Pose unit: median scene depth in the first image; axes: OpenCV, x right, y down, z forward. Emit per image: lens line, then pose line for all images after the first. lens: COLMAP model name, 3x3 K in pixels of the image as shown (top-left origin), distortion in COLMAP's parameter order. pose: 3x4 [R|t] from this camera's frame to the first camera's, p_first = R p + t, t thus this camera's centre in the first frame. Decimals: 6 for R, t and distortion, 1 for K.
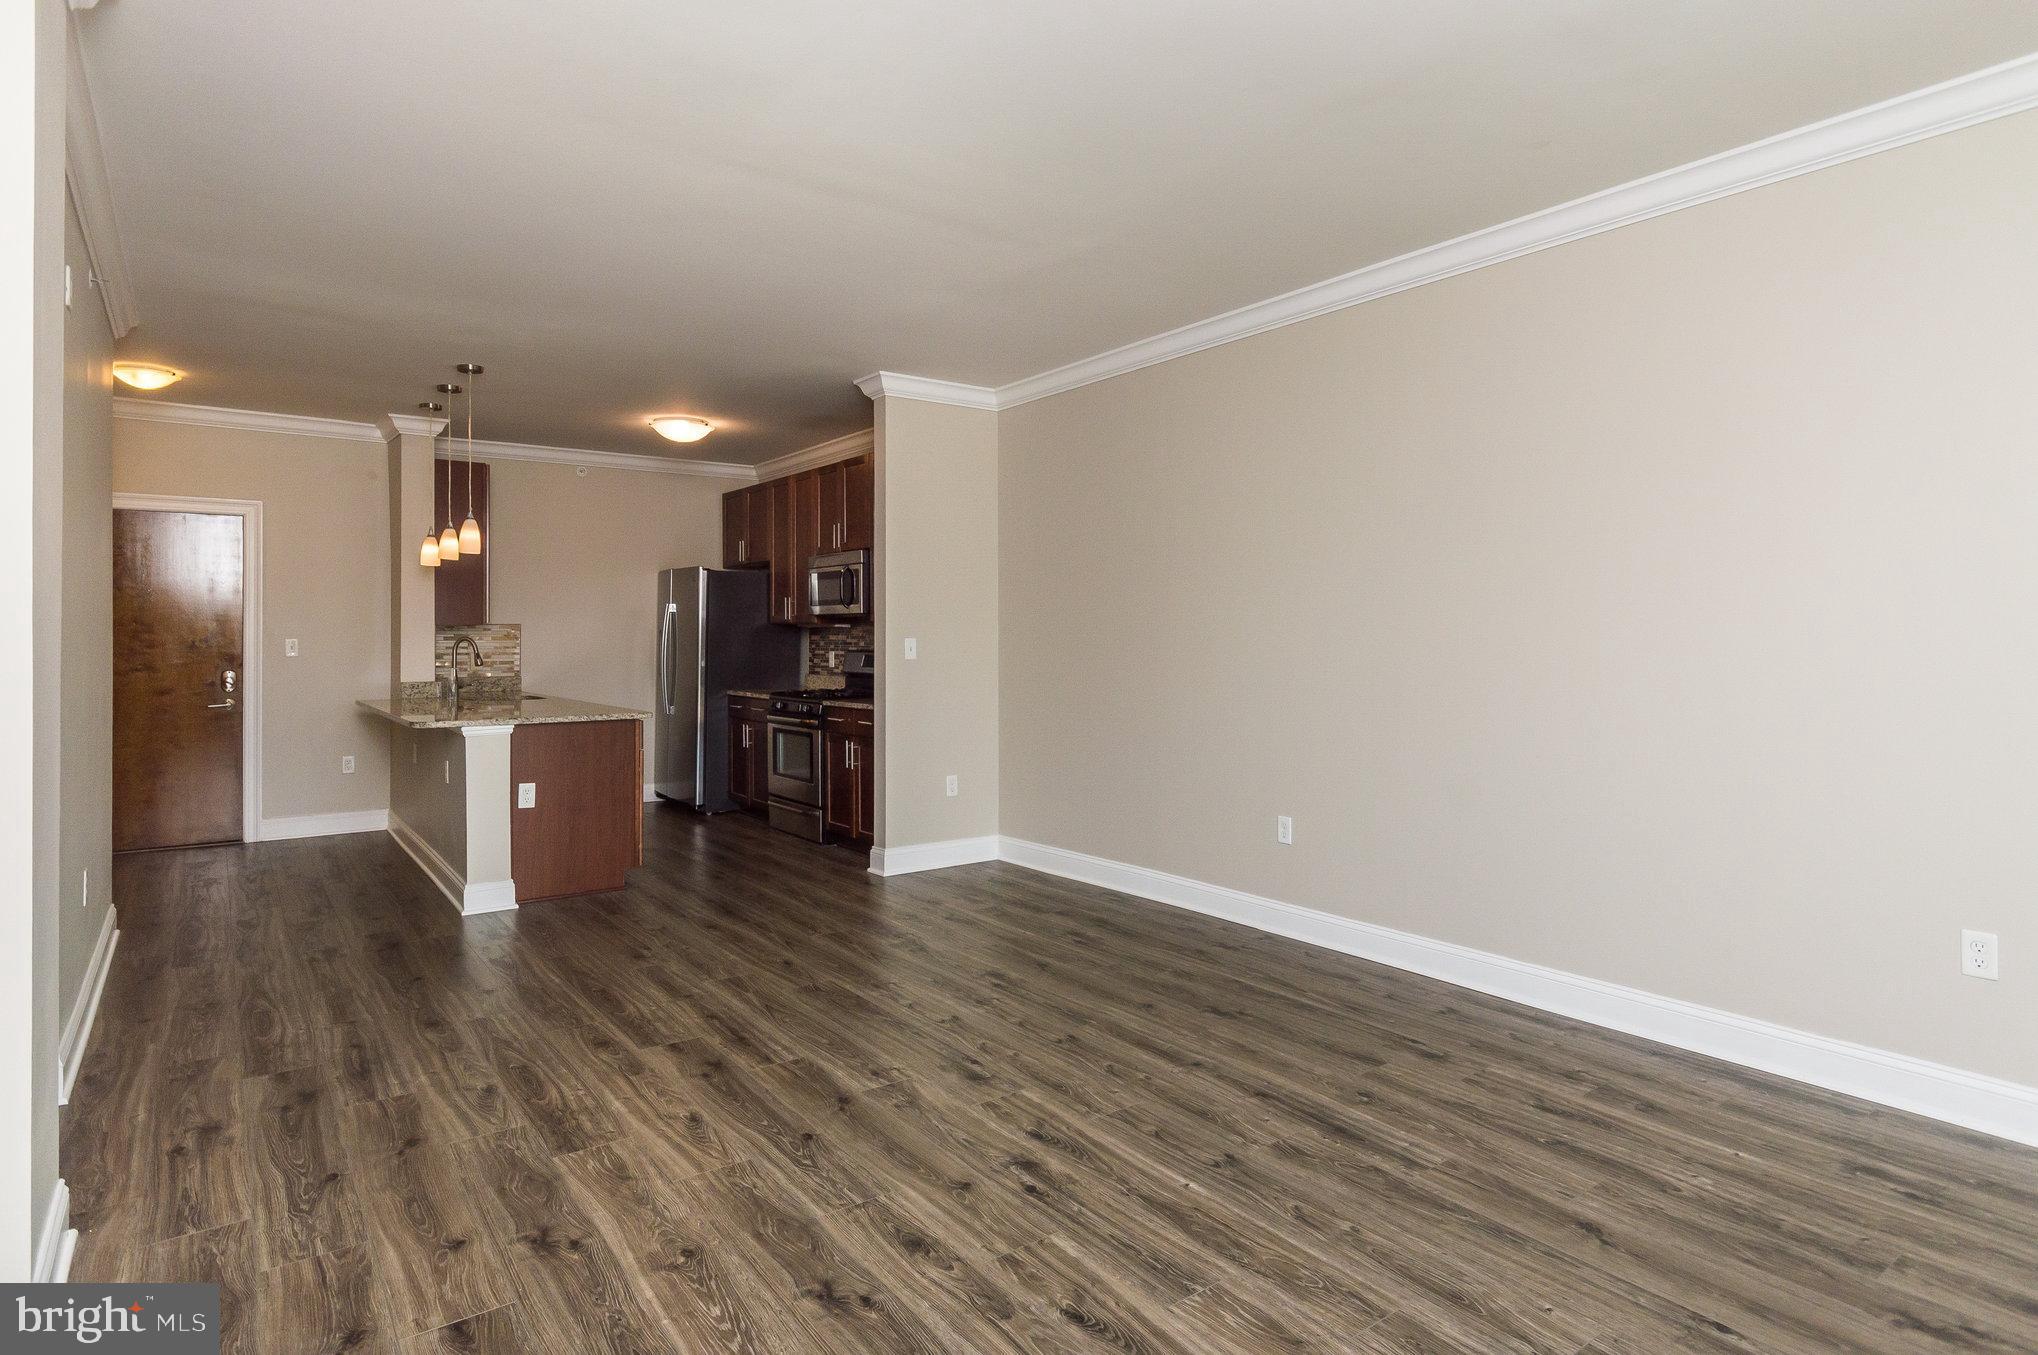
lens RADIAL K [[1078.0, 0, 1027.7], [0, 1078.0, 603.1], [0, 0, 1]] dist [0.007261, -0.005890]
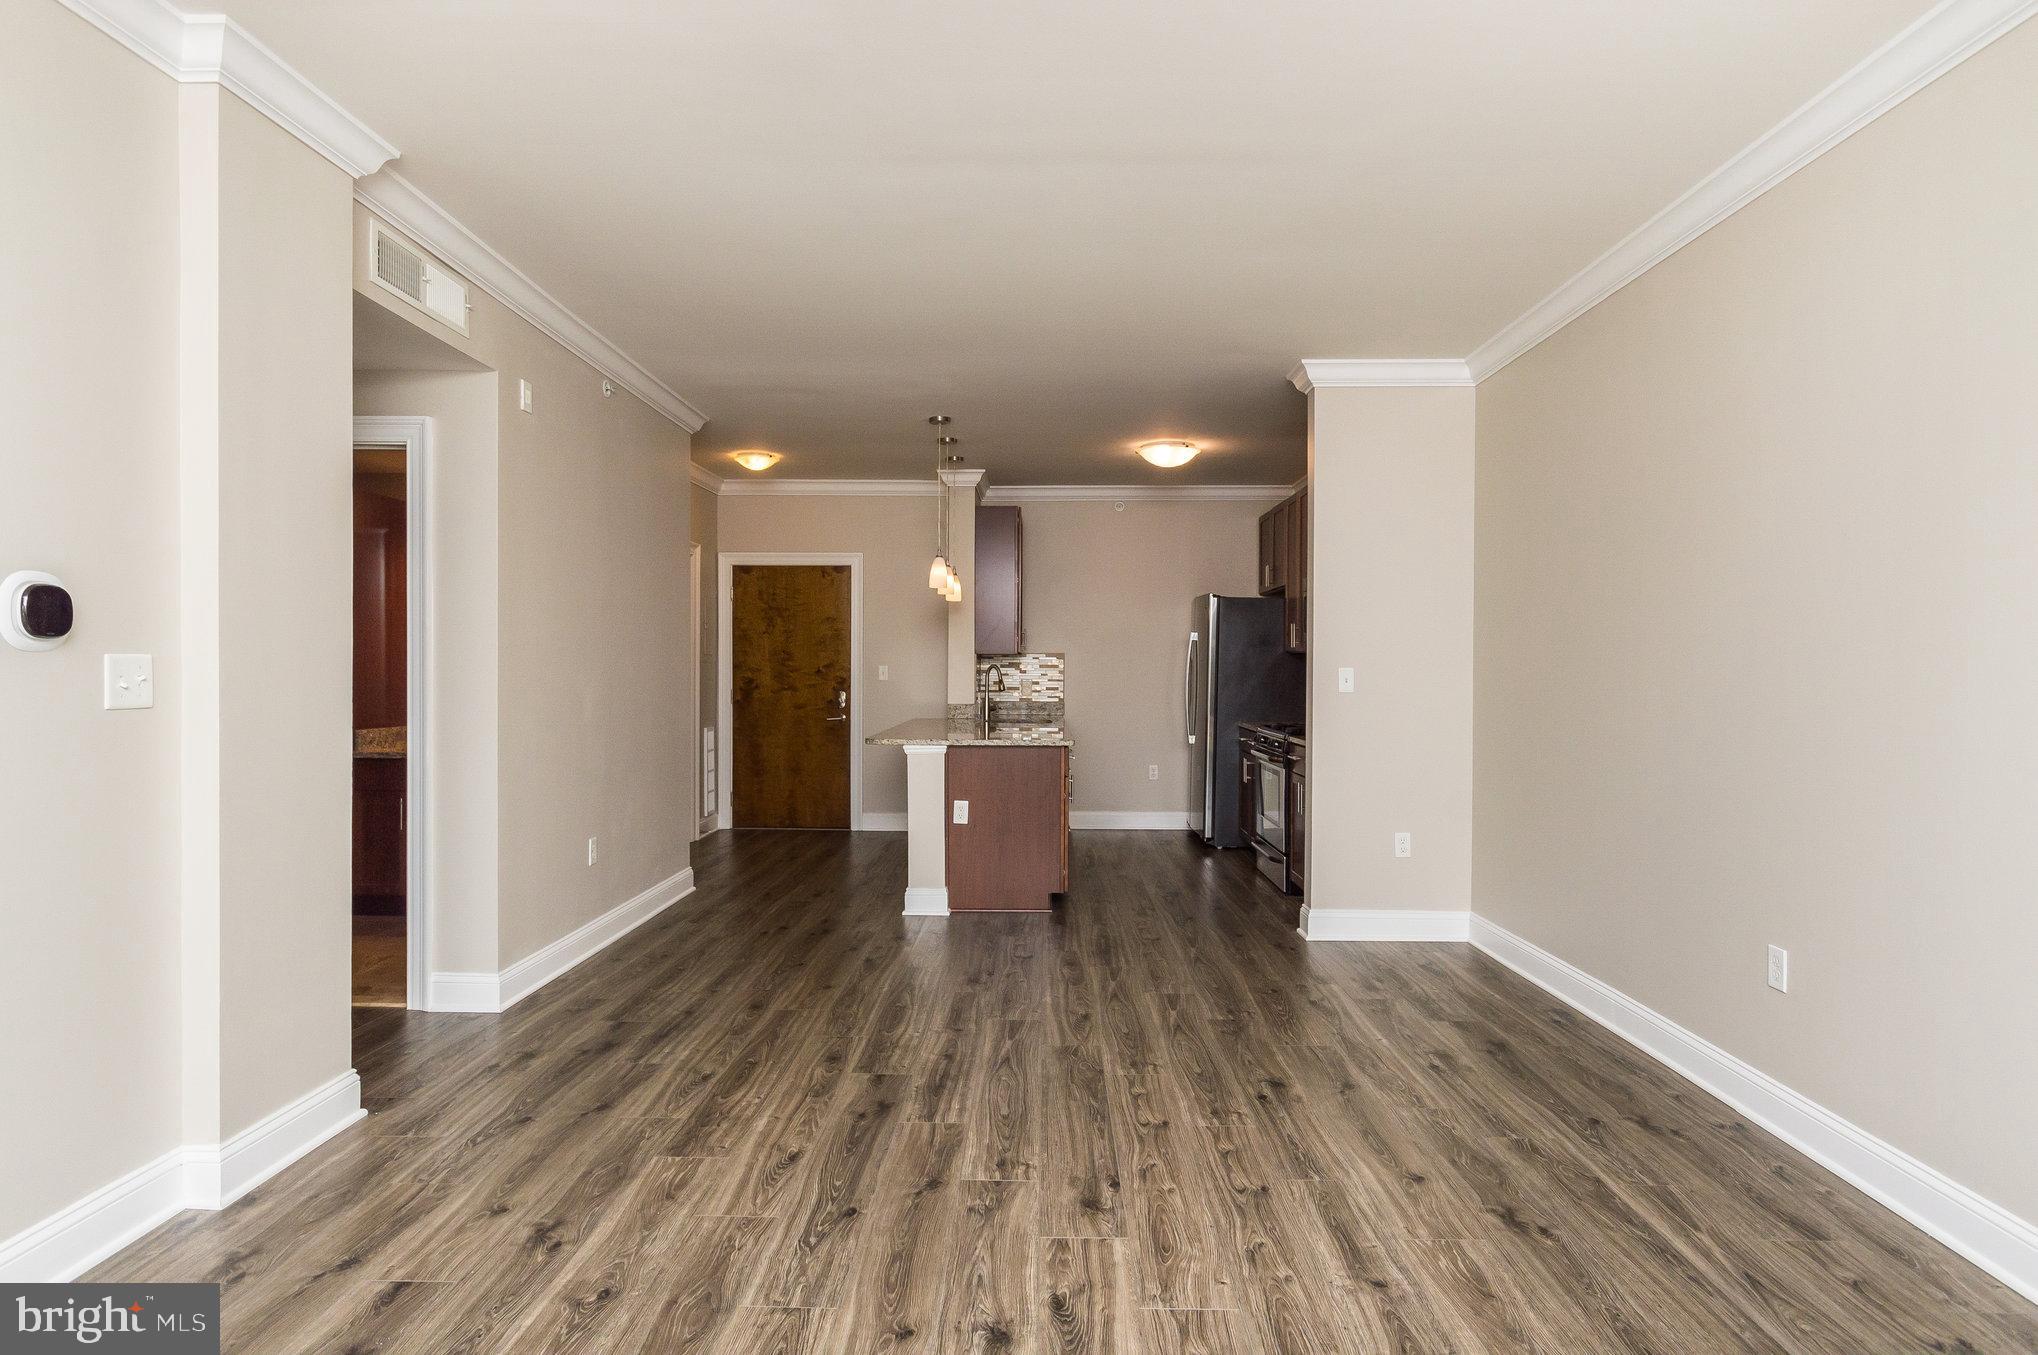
lens RADIAL K [[1078.0, 0, 1034.2], [0, 1078.0, 647.5], [0, 0, 1]] dist [0.007261, -0.005890]
pose [[0.792887, -0.006712, -0.609332, 0.374764], [0.014370, 0.999867, 0.007685, 0.012668], [0.609200, -0.014849, 0.792878, 0.303586]]
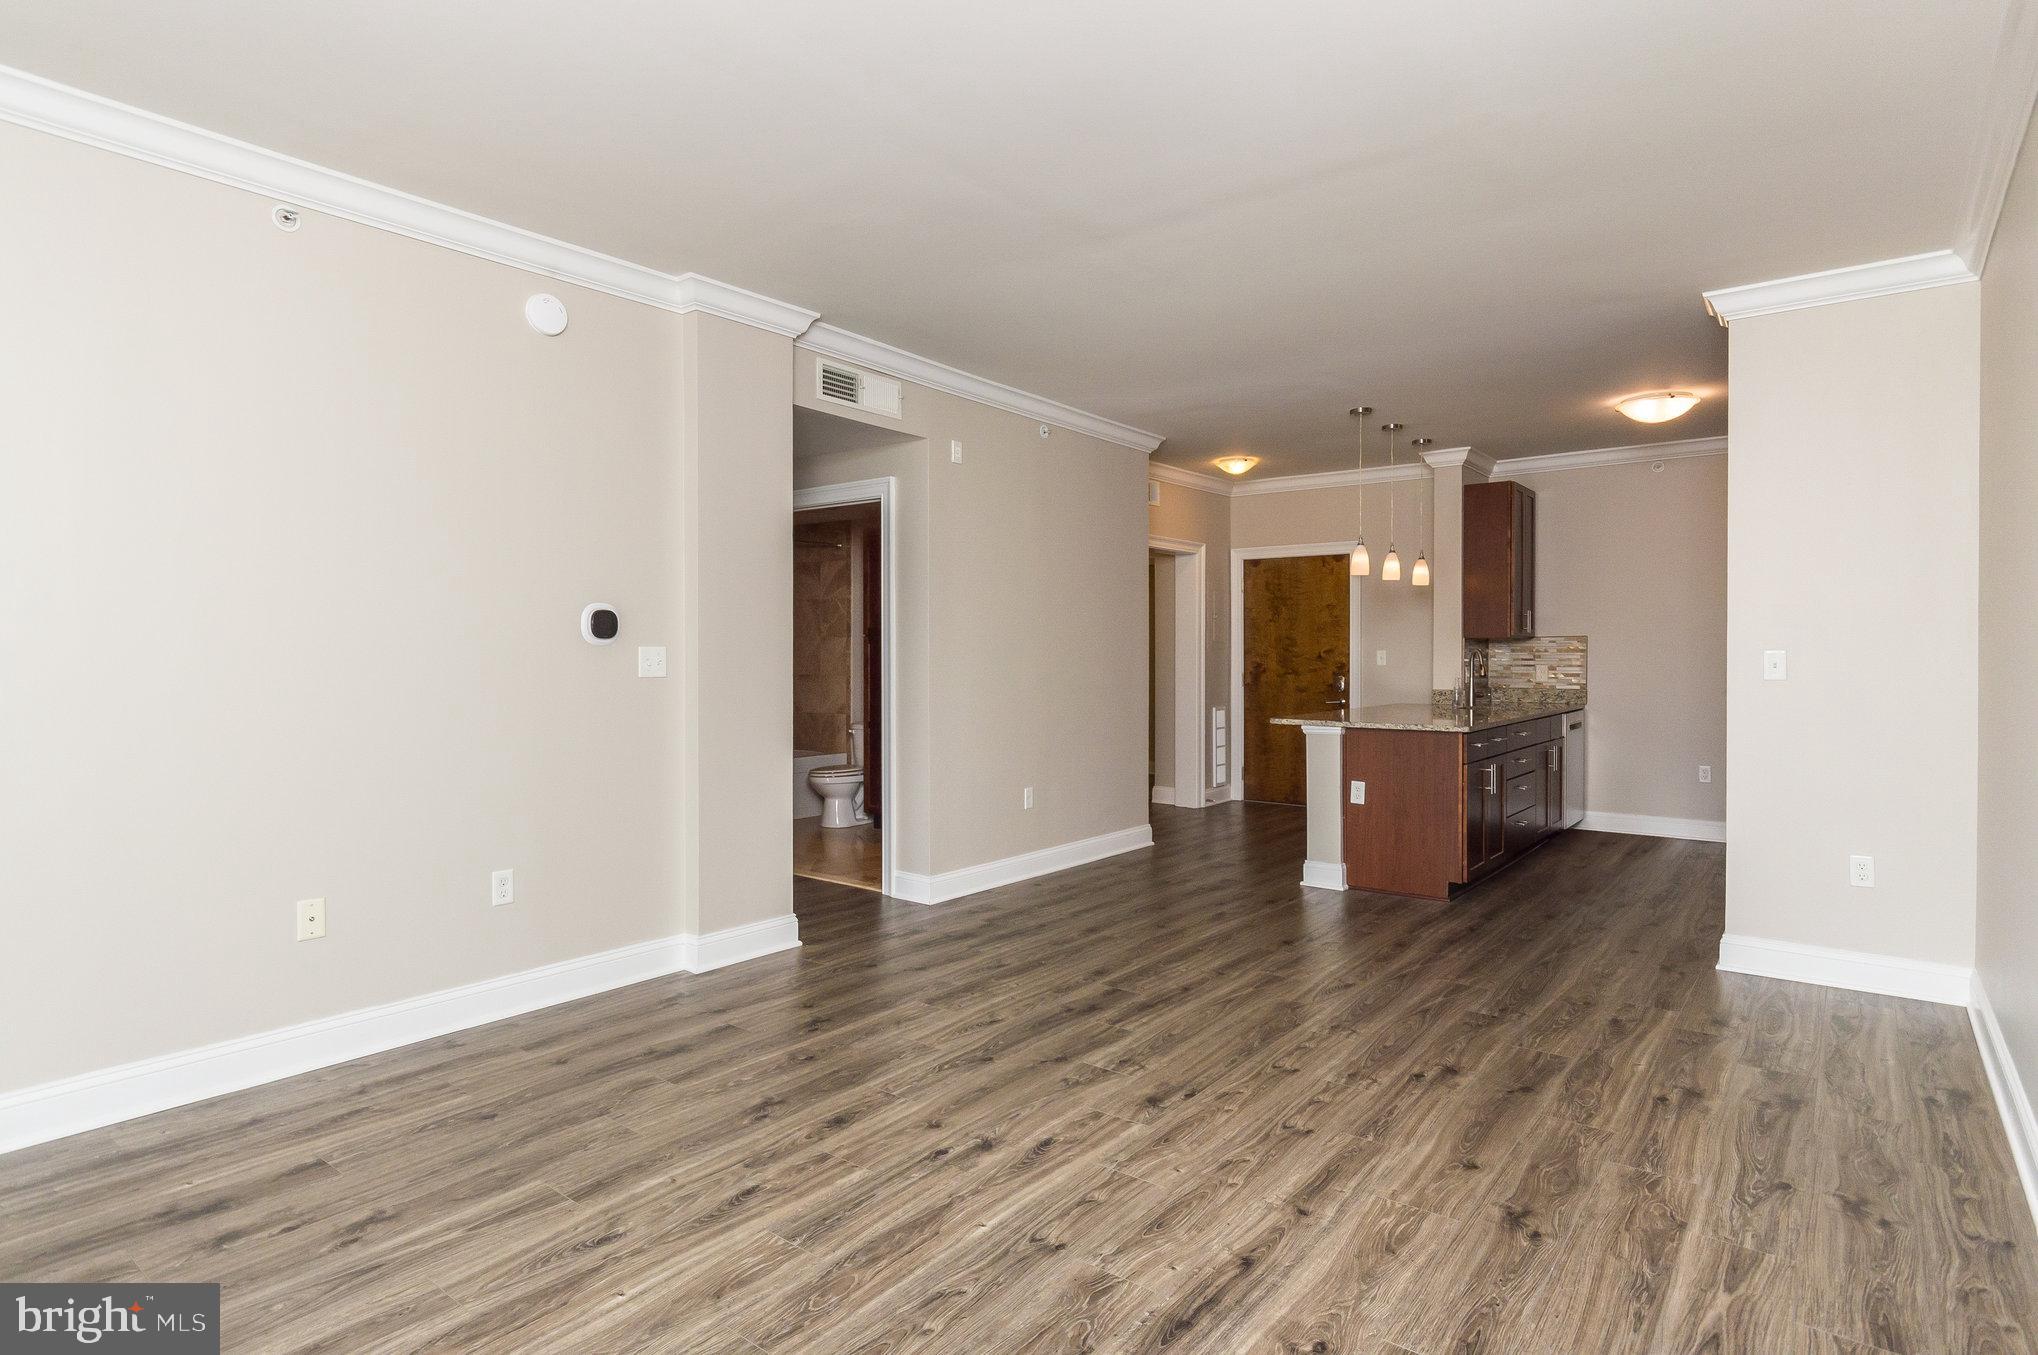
lens RADIAL K [[1078.0, 0, 1009.8], [0, 1078.0, 631.6], [0, 0, 1]] dist [0.007261, -0.005890]
pose [[0.258783, -0.017757, -0.965772, 0.778252], [0.031418, 0.999457, -0.009958, 0.021203], [0.965424, -0.027766, 0.259201, 0.573192]]
